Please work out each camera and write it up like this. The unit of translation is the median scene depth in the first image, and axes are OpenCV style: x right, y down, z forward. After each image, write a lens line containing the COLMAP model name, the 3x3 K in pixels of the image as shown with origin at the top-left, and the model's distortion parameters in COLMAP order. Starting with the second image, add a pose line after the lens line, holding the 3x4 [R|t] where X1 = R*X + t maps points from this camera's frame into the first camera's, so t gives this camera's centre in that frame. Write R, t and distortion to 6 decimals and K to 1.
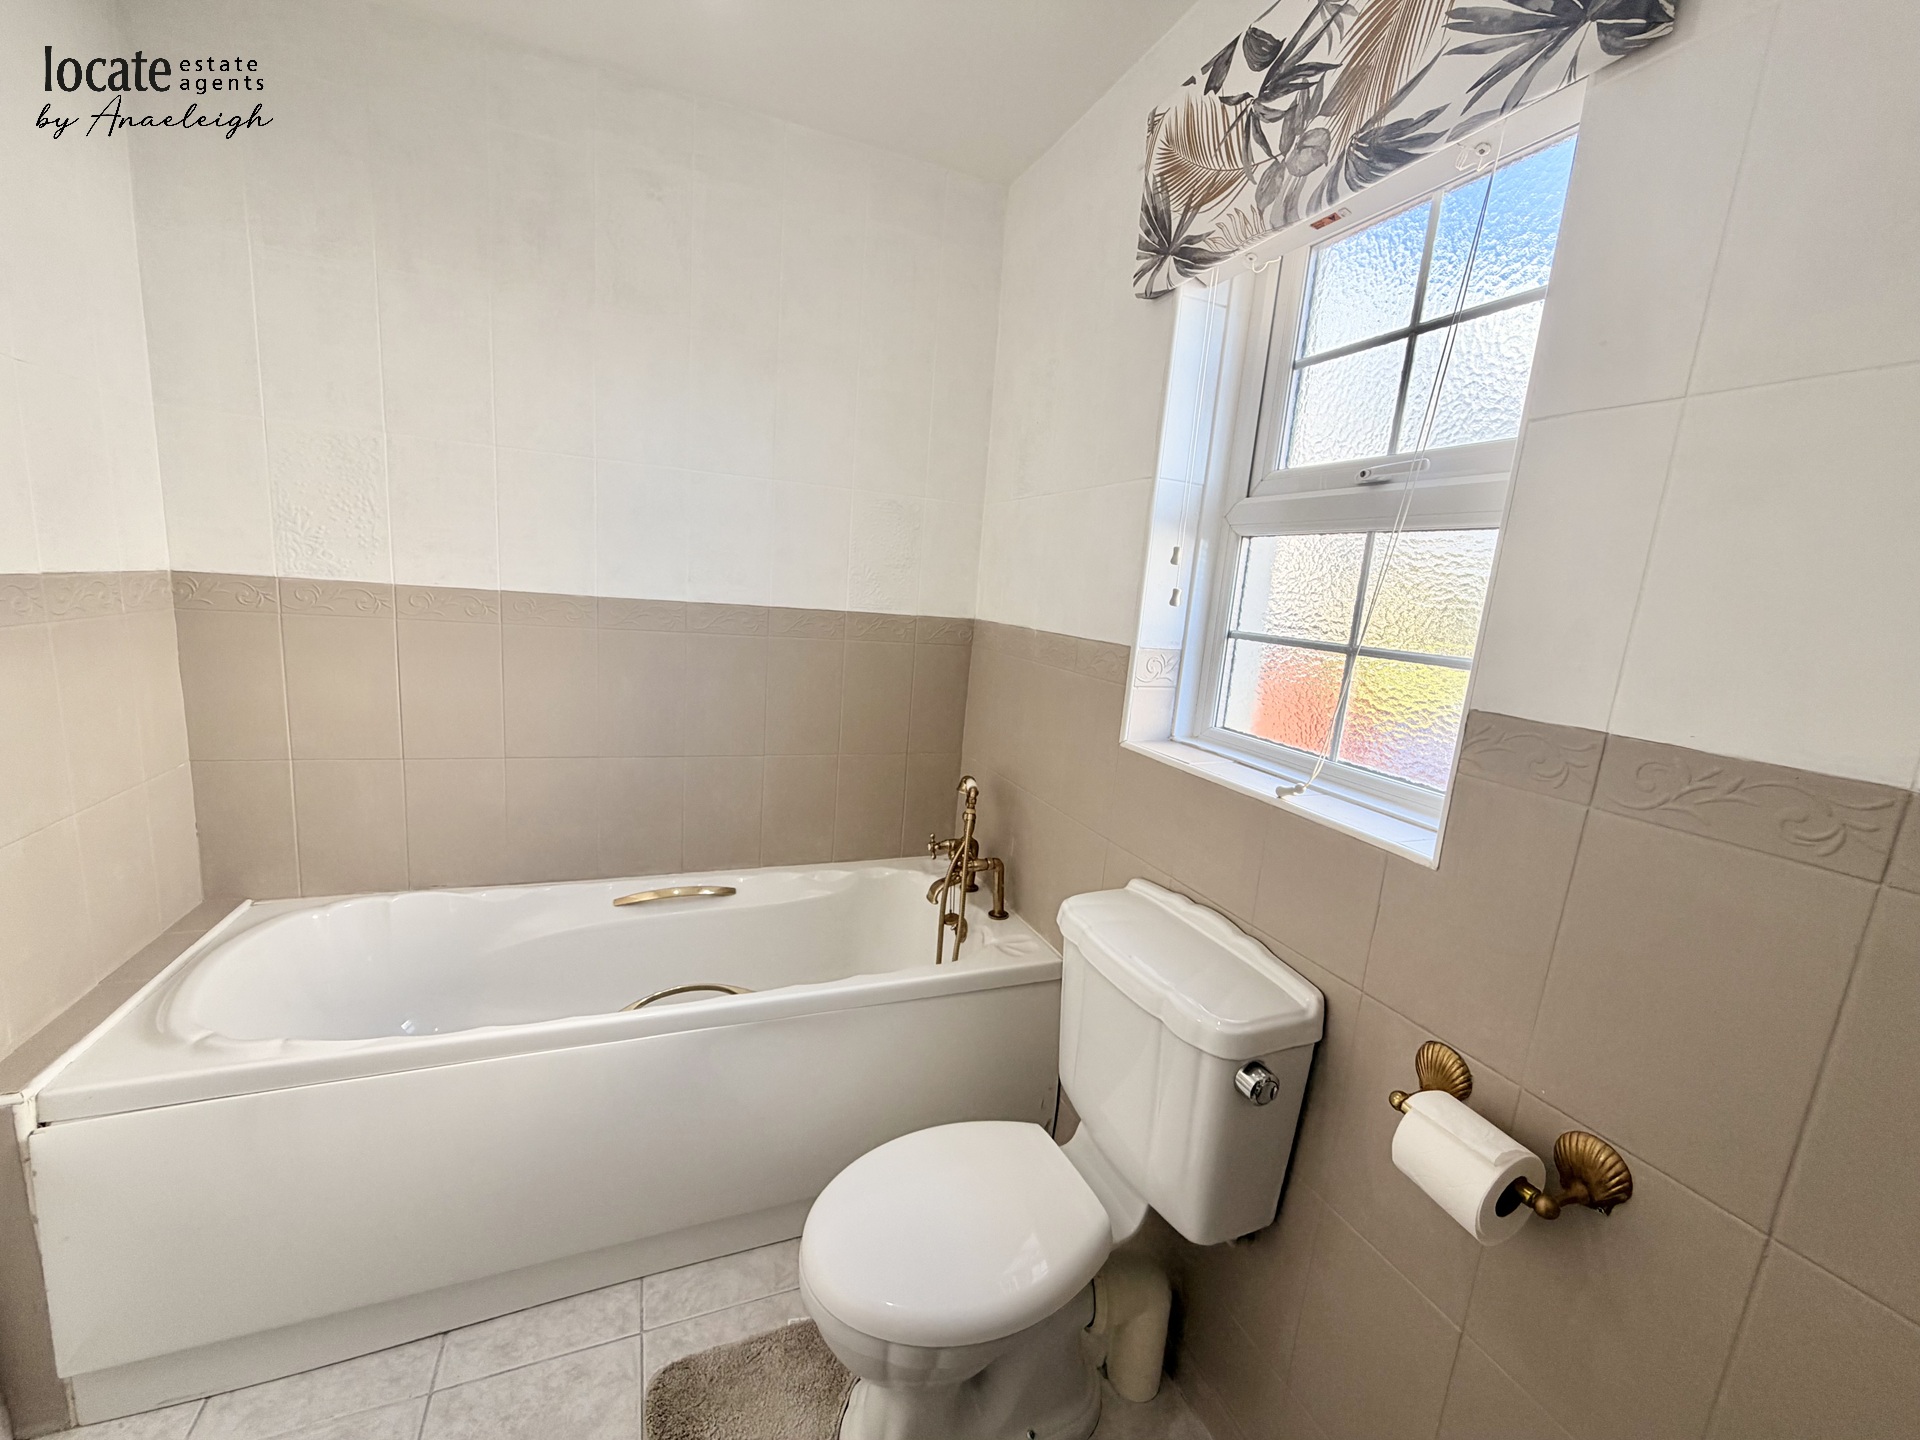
lens RADIAL K [[765.5, 0, 953.6], [0, 765.5, 725.2], [0, 0, 1]] dist [-0.001657, -0.000107]
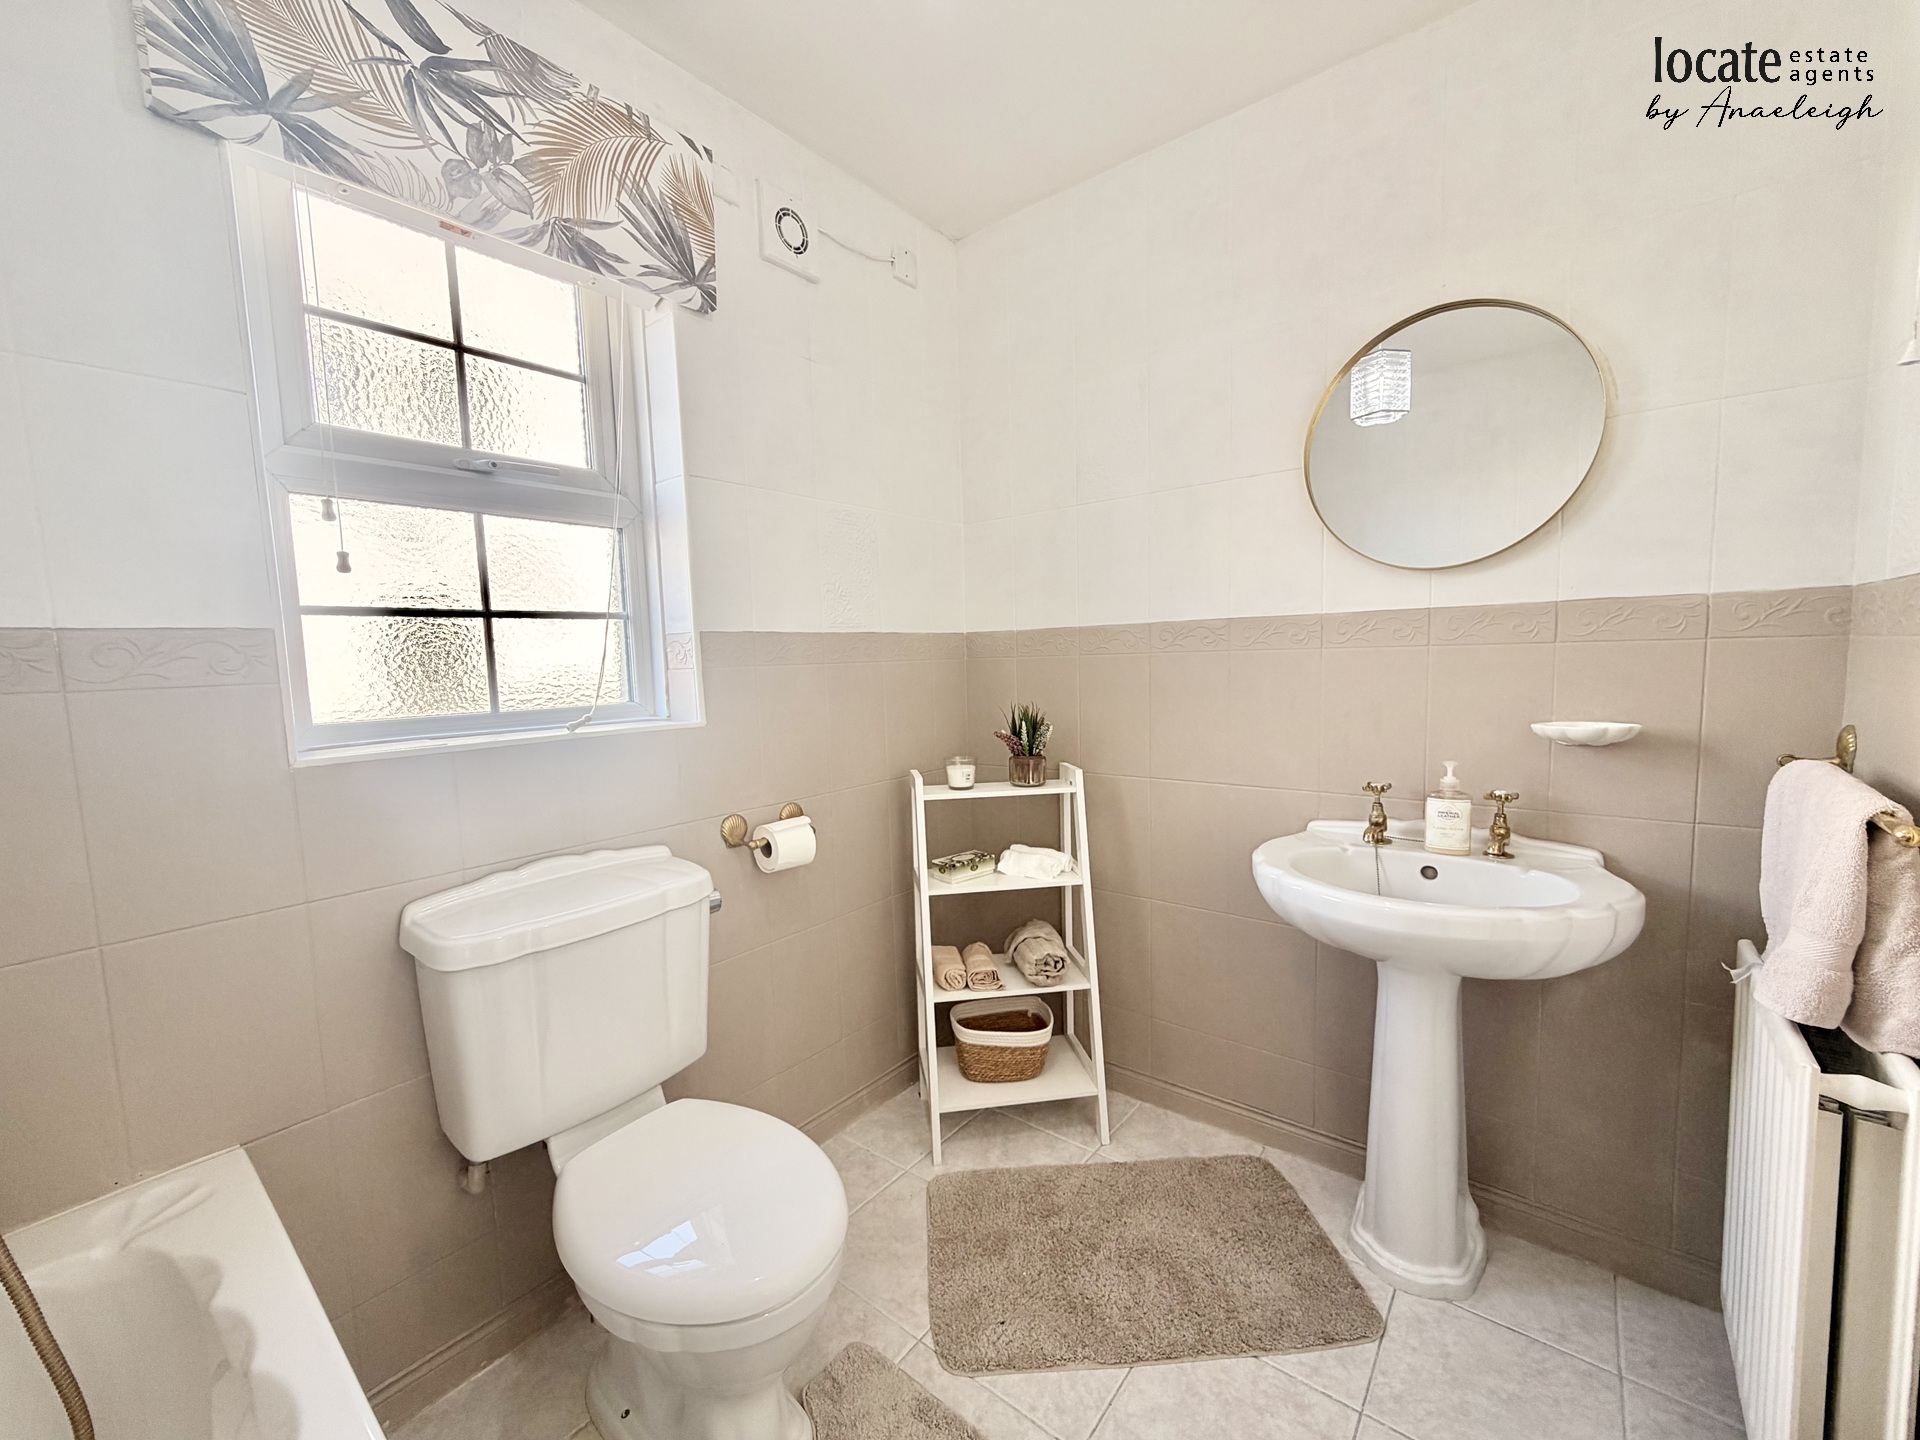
lens RADIAL K [[765.5, 0, 953.6], [0, 765.5, 725.2], [0, 0, 1]] dist [-0.001657, -0.000107]
pose [[-0.487047, -0.142960, 0.861596, -0.973733], [0.152537, 0.957426, 0.245088, -0.130664], [-0.859952, 0.250795, -0.444505, 1.091109]]
